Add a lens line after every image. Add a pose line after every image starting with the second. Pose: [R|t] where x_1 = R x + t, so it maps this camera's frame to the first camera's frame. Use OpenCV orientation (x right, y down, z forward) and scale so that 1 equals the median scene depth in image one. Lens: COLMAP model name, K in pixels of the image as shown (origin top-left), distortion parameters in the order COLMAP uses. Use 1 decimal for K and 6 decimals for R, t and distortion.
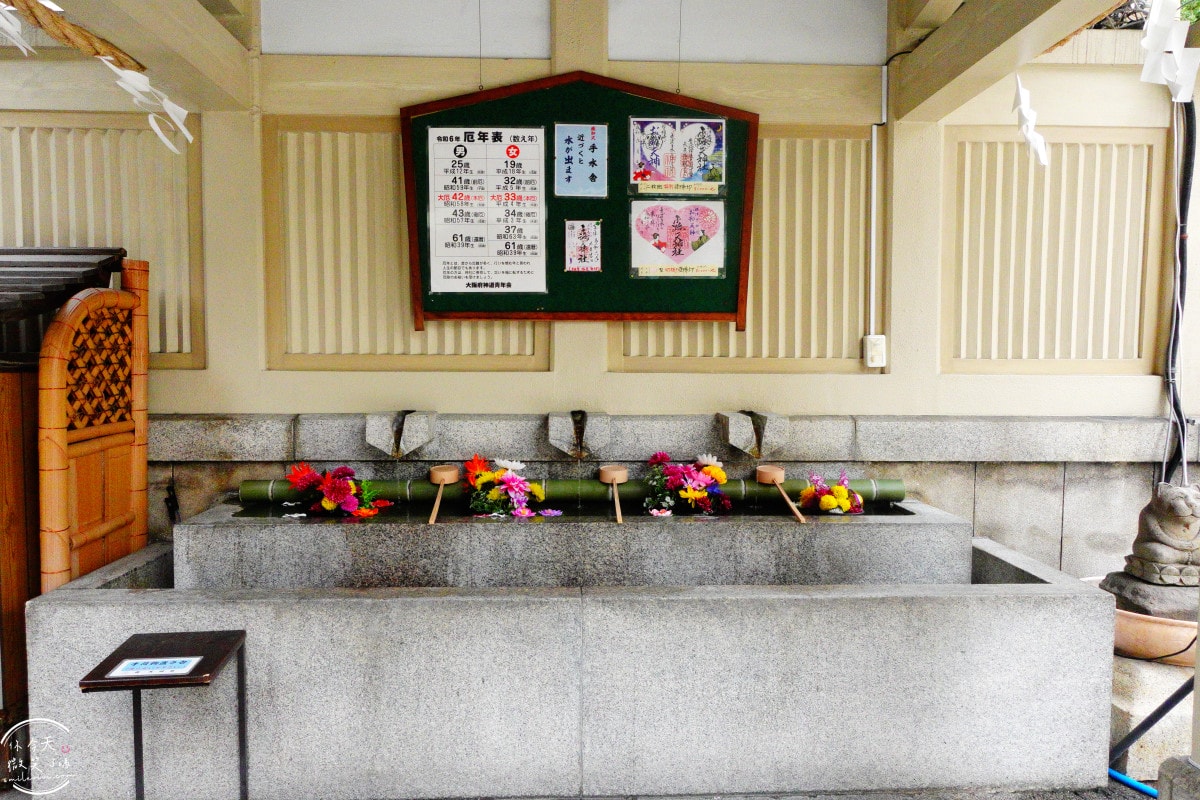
lens RADIAL K [[831.6, 0, 600.7], [0, 831.6, 397.5], [0, 0, 1]] dist [-0.000252, 0.001800]
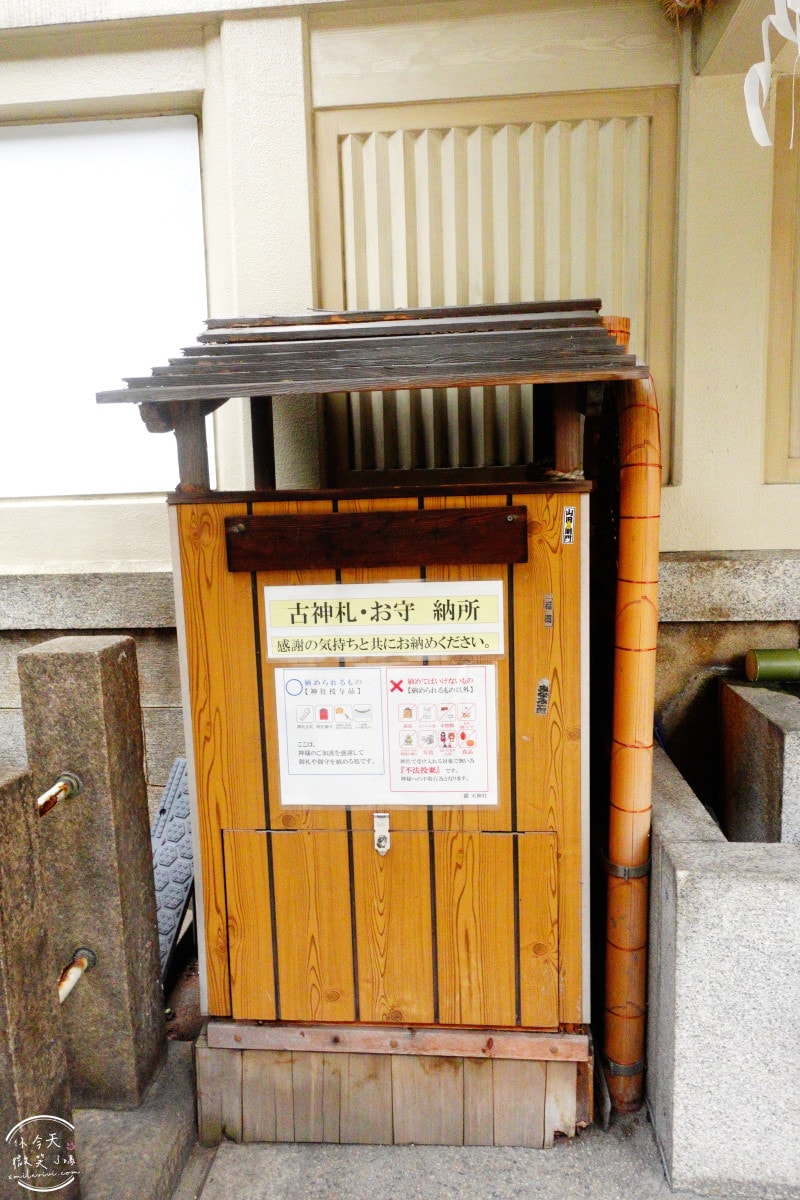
lens RADIAL K [[831.6, 0, 398.4], [0, 831.6, 602.1], [0, 0, 1]] dist [-0.000252, 0.001800]
pose [[0.990635, -0.014253, -0.135789, -0.617828], [0.026700, 0.995558, 0.090288, -0.006906], [0.133898, -0.093068, 0.986615, 0.303688]]
